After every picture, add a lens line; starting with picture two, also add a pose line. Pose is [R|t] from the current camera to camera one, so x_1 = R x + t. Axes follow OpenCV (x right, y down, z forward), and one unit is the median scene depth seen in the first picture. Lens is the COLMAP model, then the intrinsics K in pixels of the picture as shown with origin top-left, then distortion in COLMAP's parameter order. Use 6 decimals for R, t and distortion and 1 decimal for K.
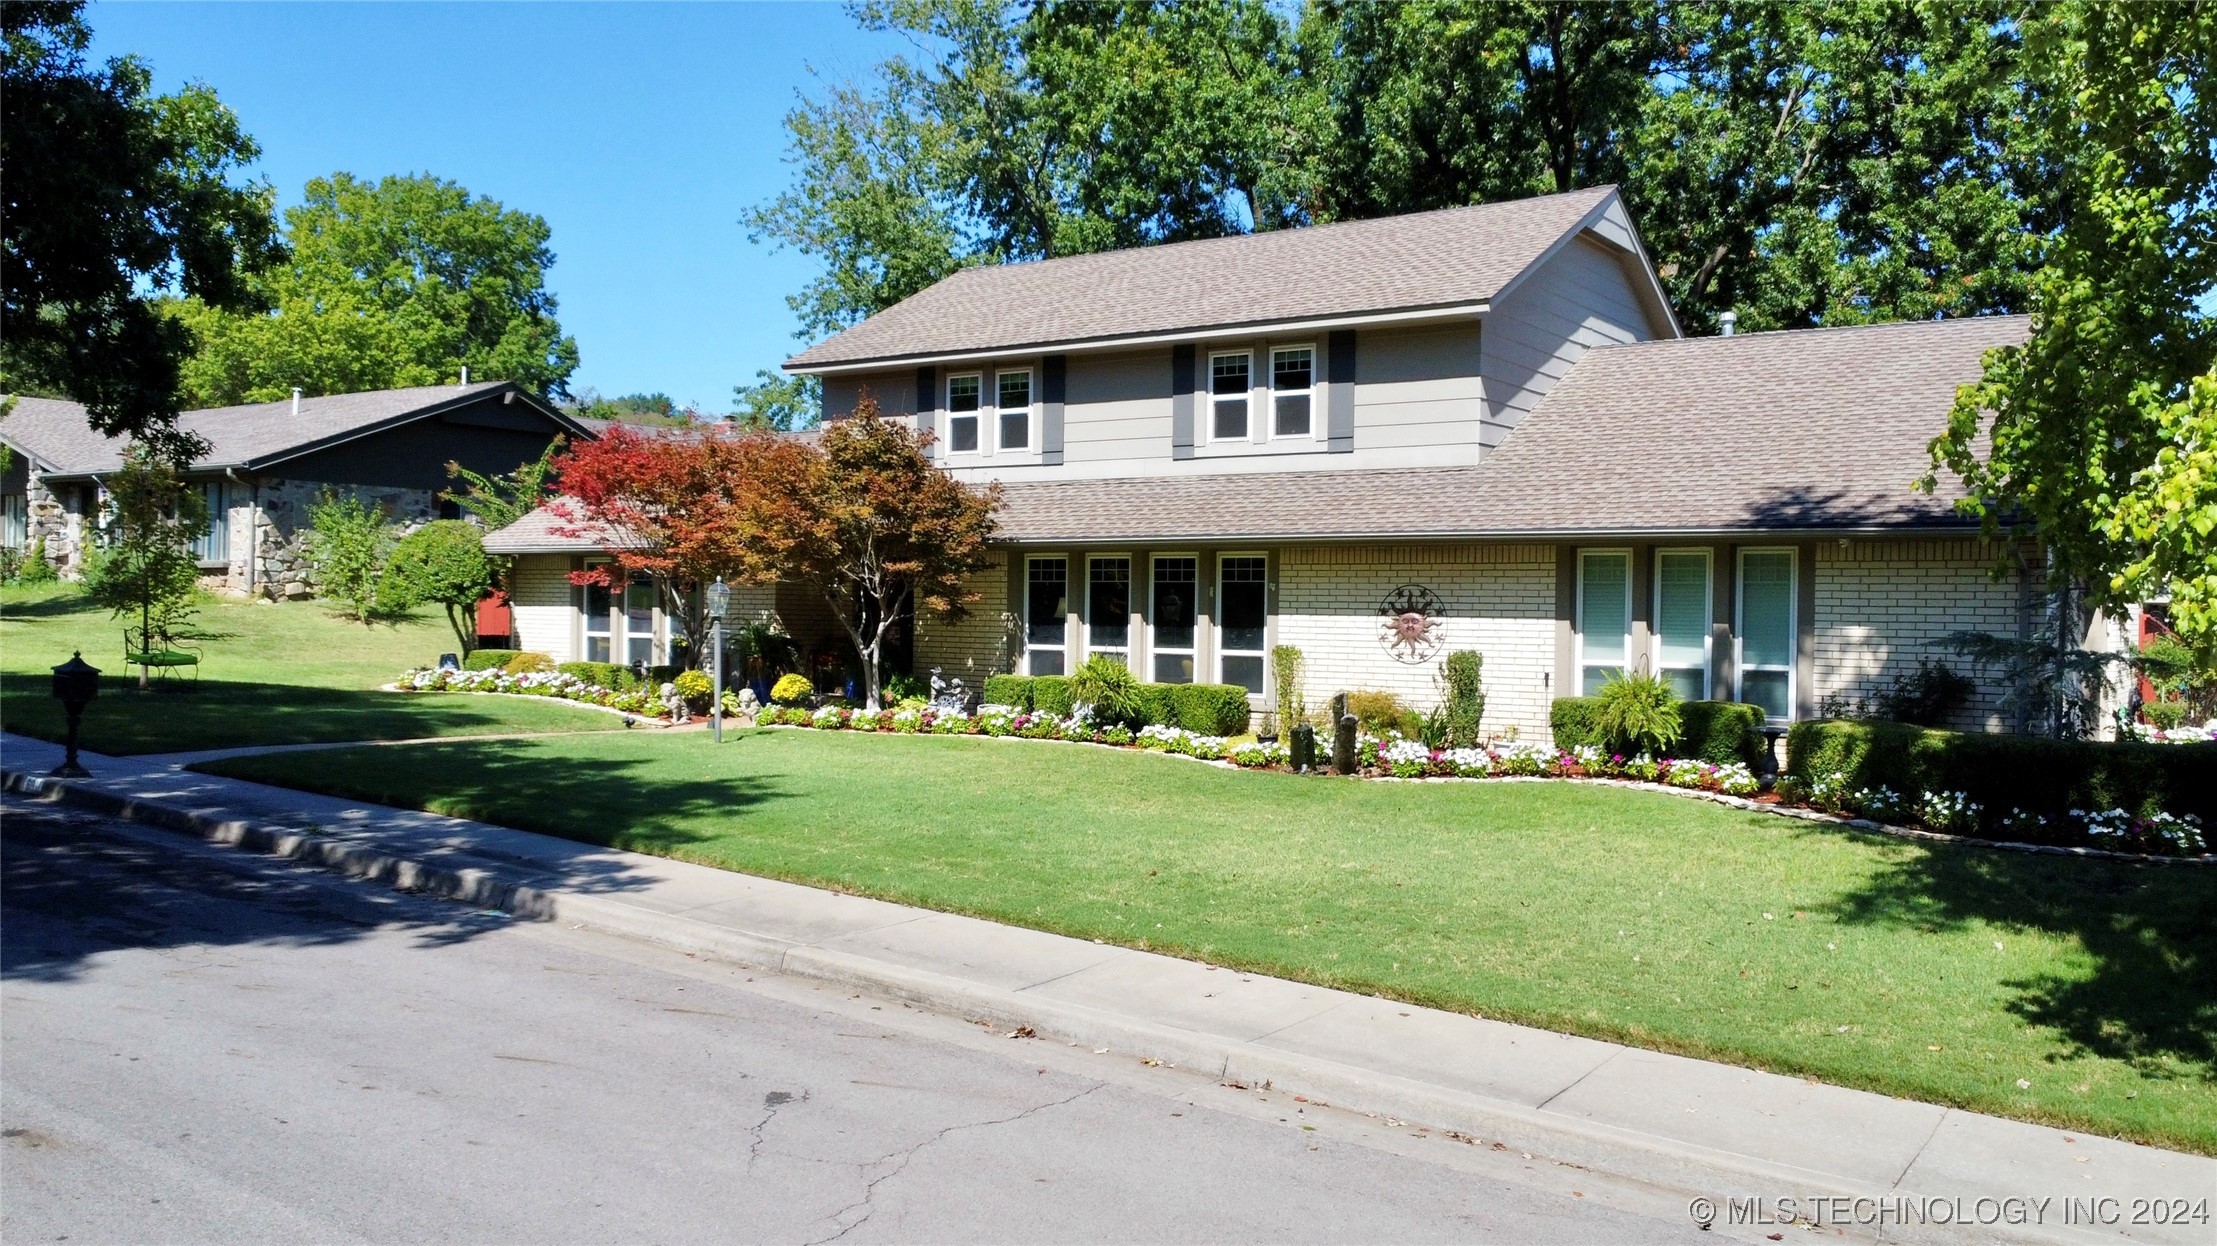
lens RADIAL K [[1730.3, 0, 1108.5], [0, 1730.3, 623.0], [0, 0, 1]] dist [0.000386, -0.007570]
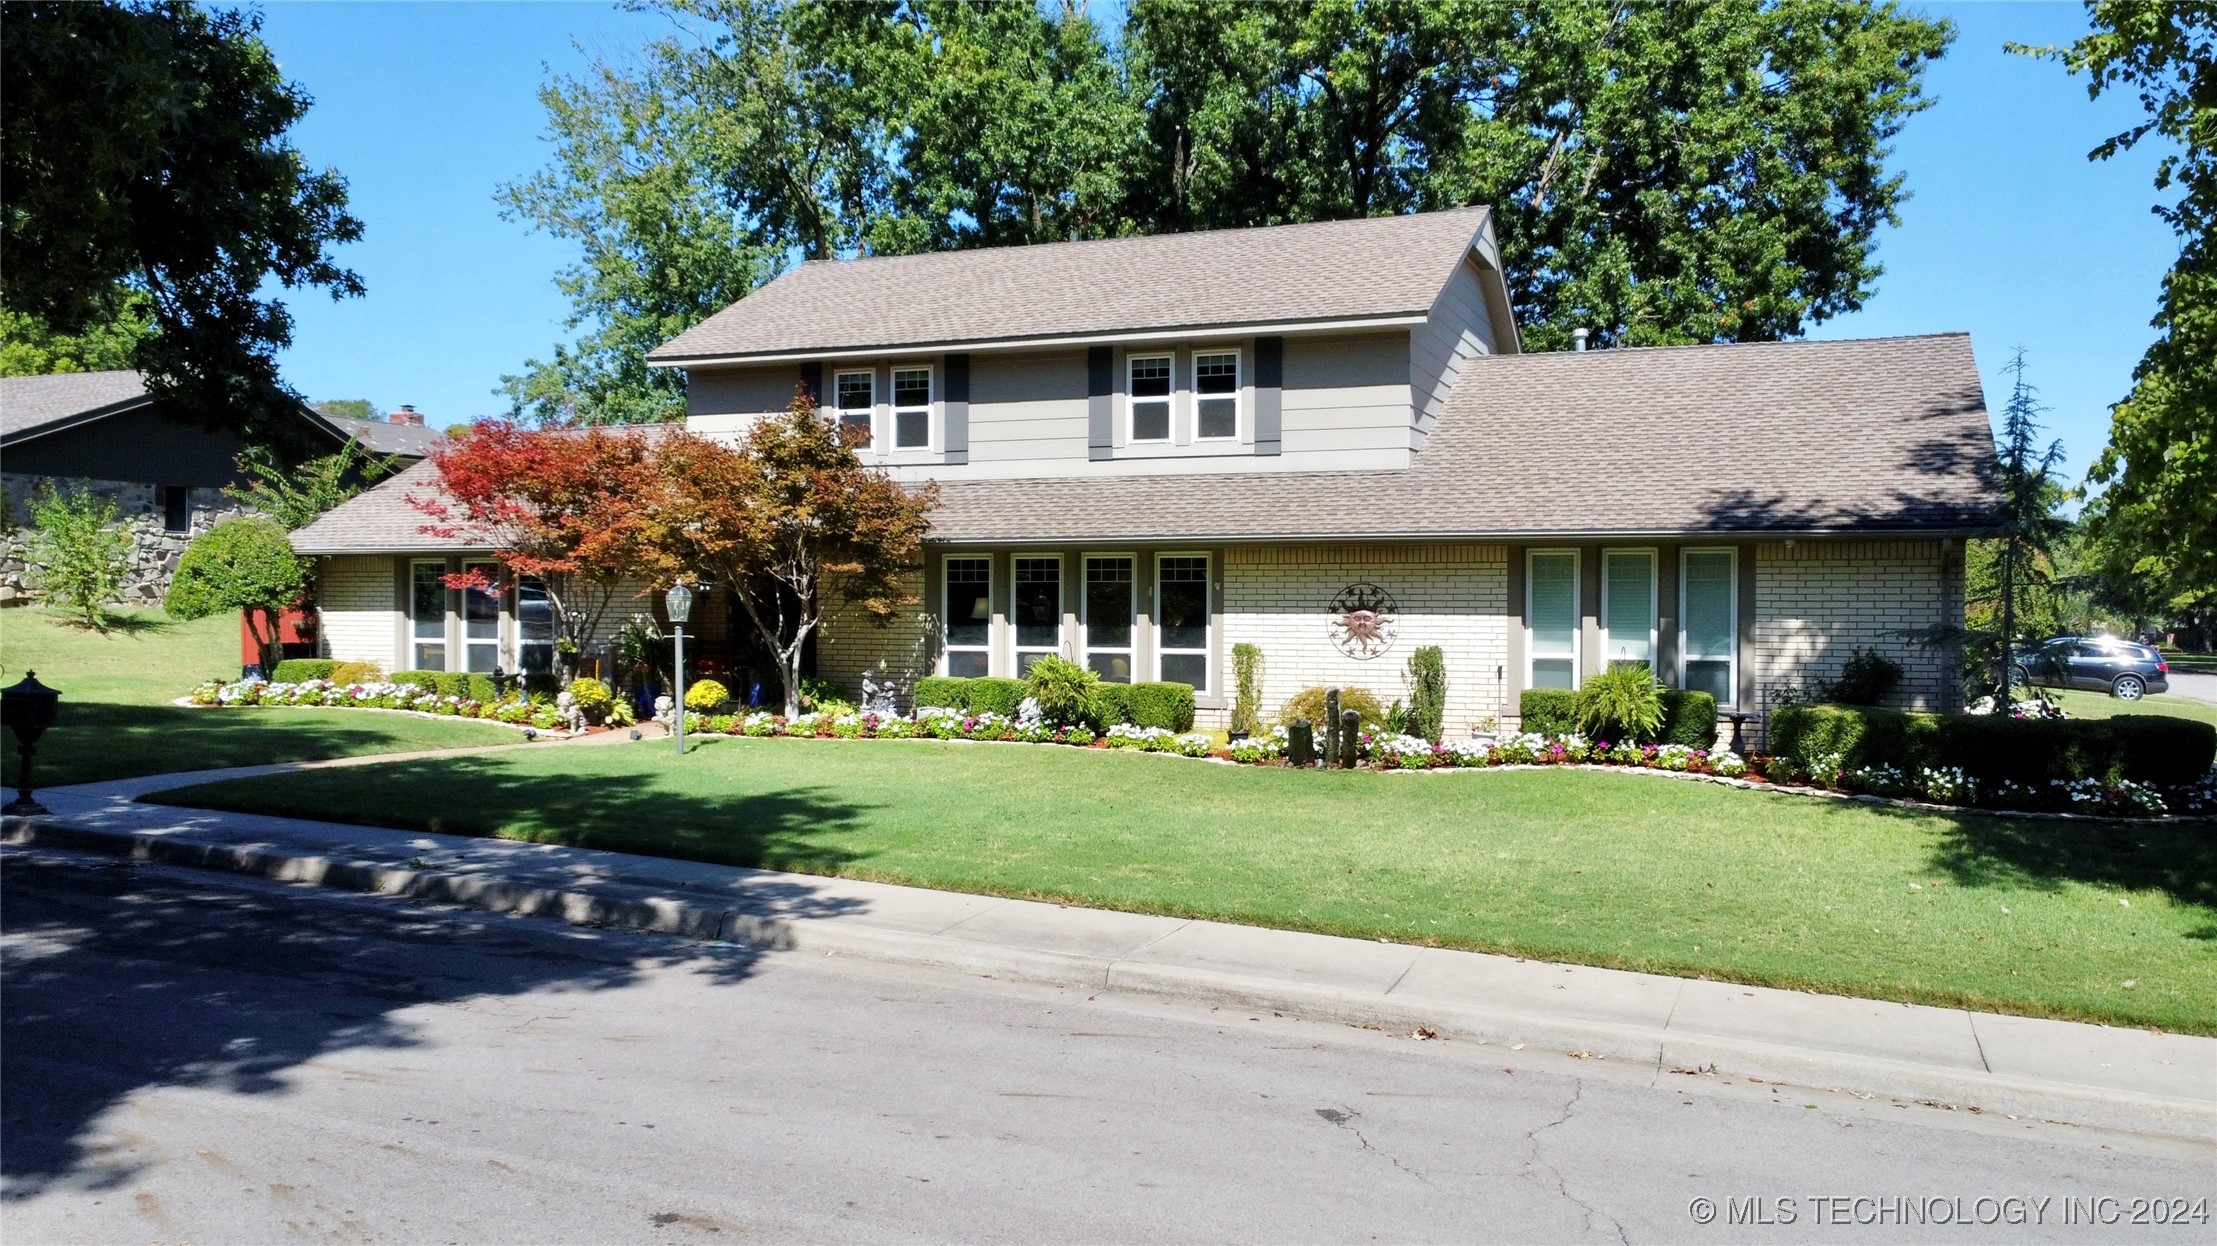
lens RADIAL K [[1708.5, 0, 1108.5], [0, 1708.5, 623.0], [0, 0, 1]] dist [0.003608, -0.009361]
pose [[0.975543, -0.011349, 0.219517, -0.184475], [0.010710, 0.999934, 0.004101, -0.003863], [-0.219549, -0.001649, 0.975600, 0.027926]]
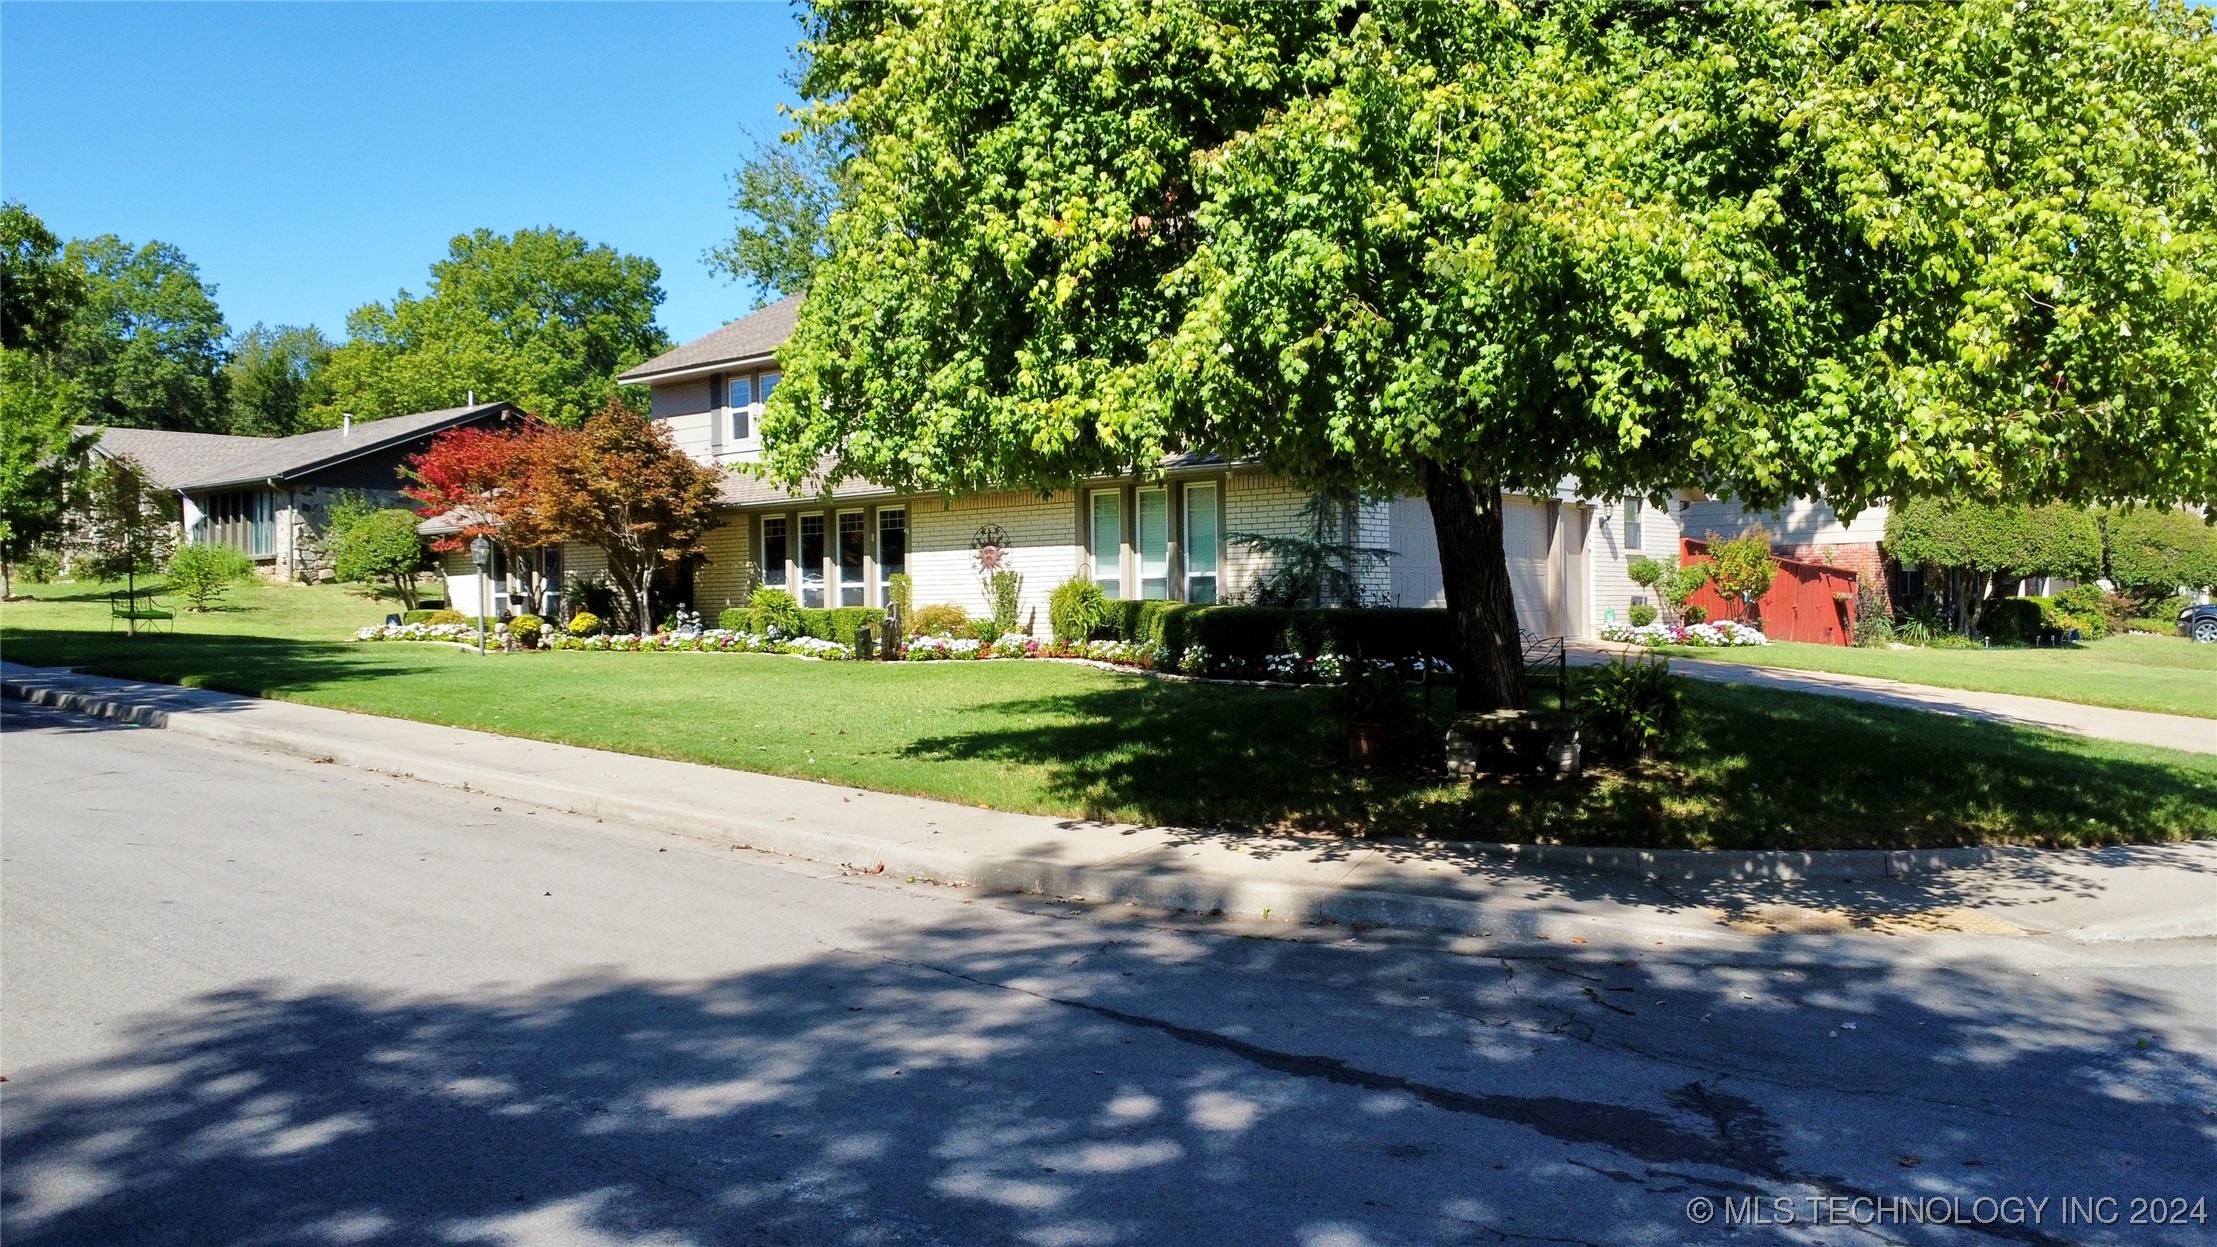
lens RADIAL K [[1656.9, 0, 1108.5], [0, 1656.9, 623.5], [0, 0, 1]] dist [-0.003673, -0.002697]
pose [[0.994176, -0.024121, -0.105031, 0.362754], [0.024209, 0.999707, -0.000432, 0.050885], [0.105011, -0.002114, 0.994469, -0.213595]]
